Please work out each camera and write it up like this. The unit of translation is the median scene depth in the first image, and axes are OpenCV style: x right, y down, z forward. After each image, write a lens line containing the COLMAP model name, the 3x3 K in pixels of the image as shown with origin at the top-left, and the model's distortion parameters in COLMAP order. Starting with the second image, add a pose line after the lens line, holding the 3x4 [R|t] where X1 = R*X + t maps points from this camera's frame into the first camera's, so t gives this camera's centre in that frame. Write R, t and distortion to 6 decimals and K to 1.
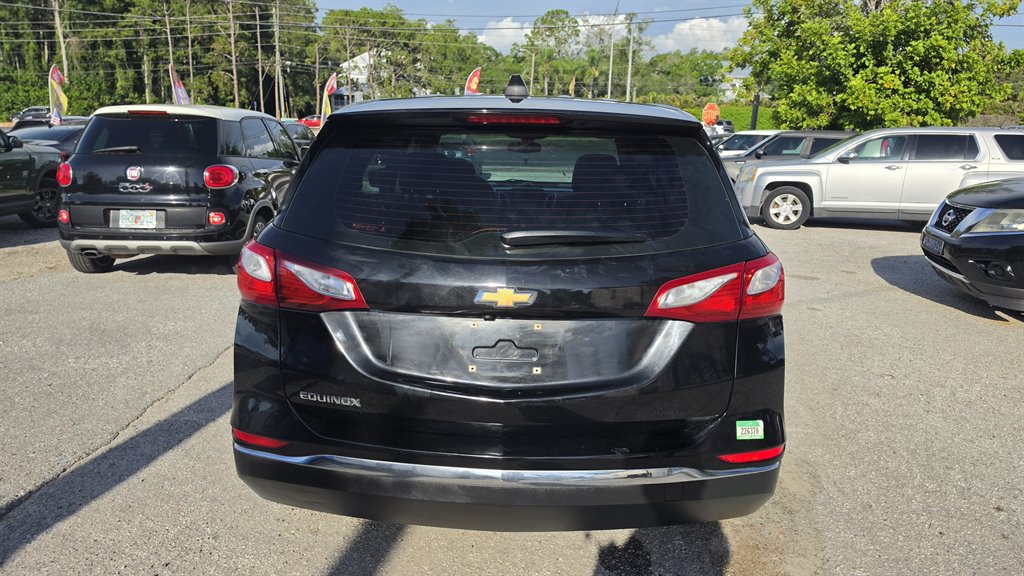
lens RADIAL K [[728.7, 0, 512.0], [0, 728.7, 288.0], [0, 0, 1]] dist [-0.005911, -0.004440]
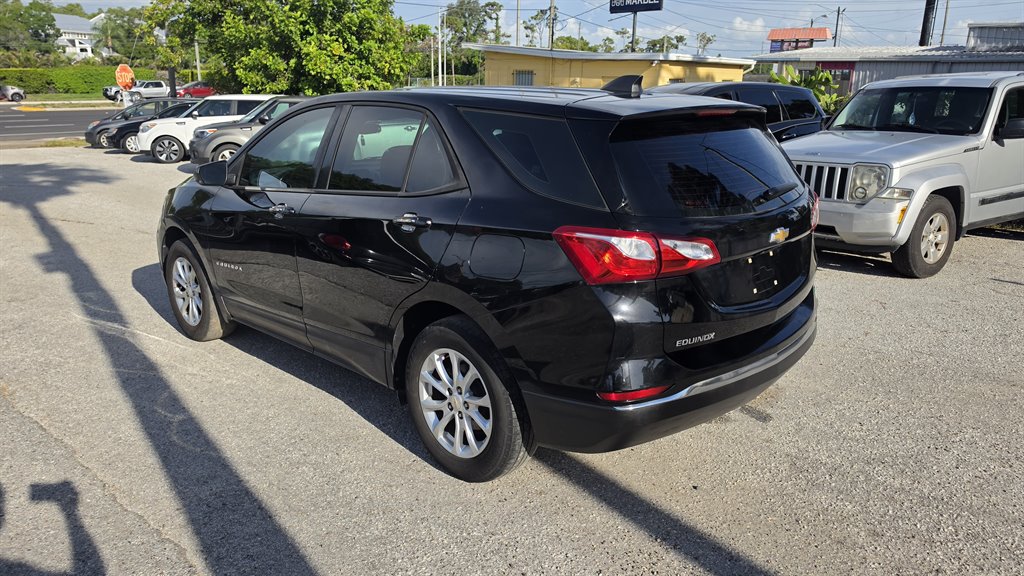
lens RADIAL K [[728.7, 0, 512.0], [0, 728.7, 288.0], [0, 0, 1]] dist [-0.005911, -0.004440]
pose [[0.690980, -0.202156, 0.694031, -0.162588], [0.165635, 0.978834, 0.120206, -0.017484], [-0.703641, 0.031896, 0.709839, 0.037605]]
